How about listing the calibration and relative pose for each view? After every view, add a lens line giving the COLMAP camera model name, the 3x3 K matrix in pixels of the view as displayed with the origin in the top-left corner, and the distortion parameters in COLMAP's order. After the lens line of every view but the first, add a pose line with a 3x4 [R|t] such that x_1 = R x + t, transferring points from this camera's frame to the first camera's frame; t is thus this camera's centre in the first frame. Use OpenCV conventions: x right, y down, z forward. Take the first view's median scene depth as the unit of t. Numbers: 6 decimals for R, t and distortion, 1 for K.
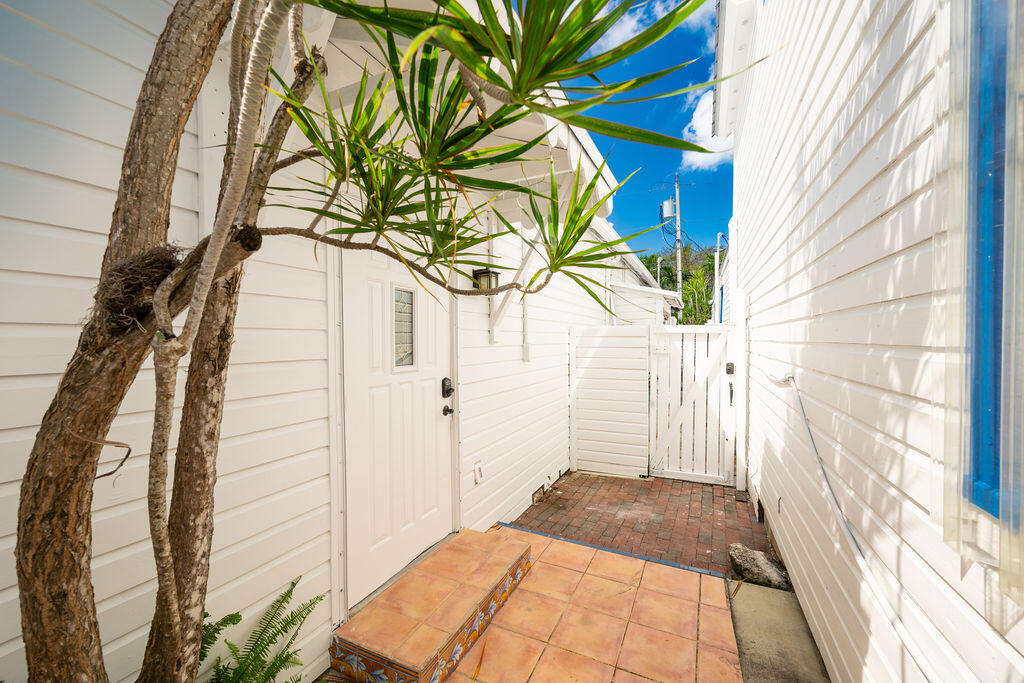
lens RADIAL K [[404.0, 0, 513.7], [0, 404.0, 344.3], [0, 0, 1]] dist [-0.003276, 0.001015]
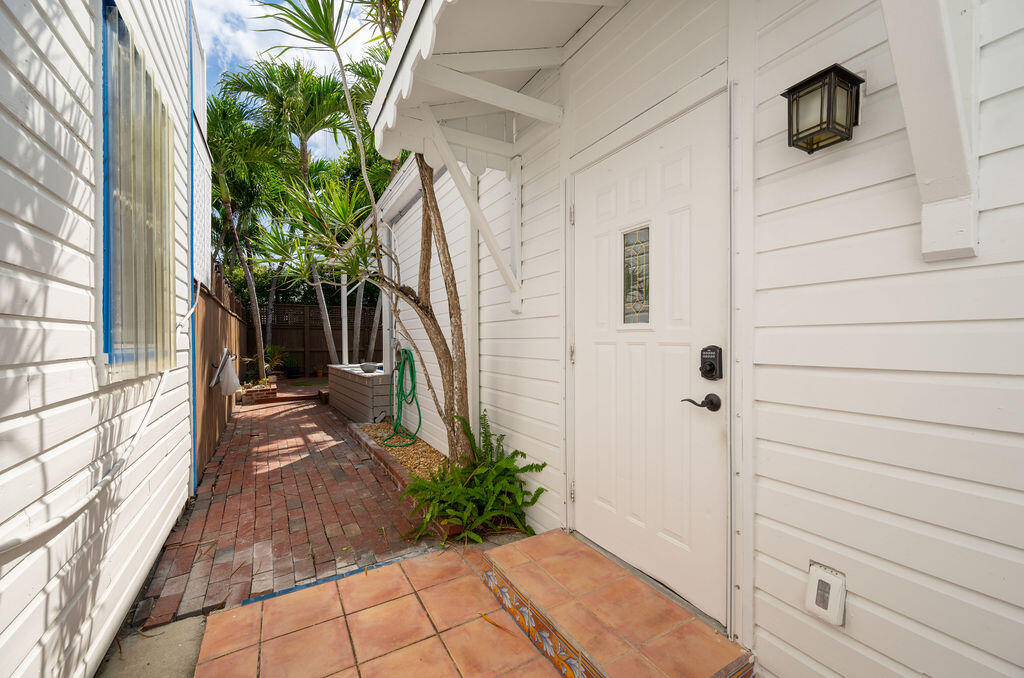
lens RADIAL K [[405.3, 0, 513.9], [0, 405.3, 341.8], [0, 0, 1]] dist [-0.000193, -0.000296]
pose [[-0.563604, 0.008815, -0.825998, 0.564275], [-0.005481, 0.999881, 0.014410, 0.083577], [0.826027, 0.012649, -0.563489, 1.297364]]
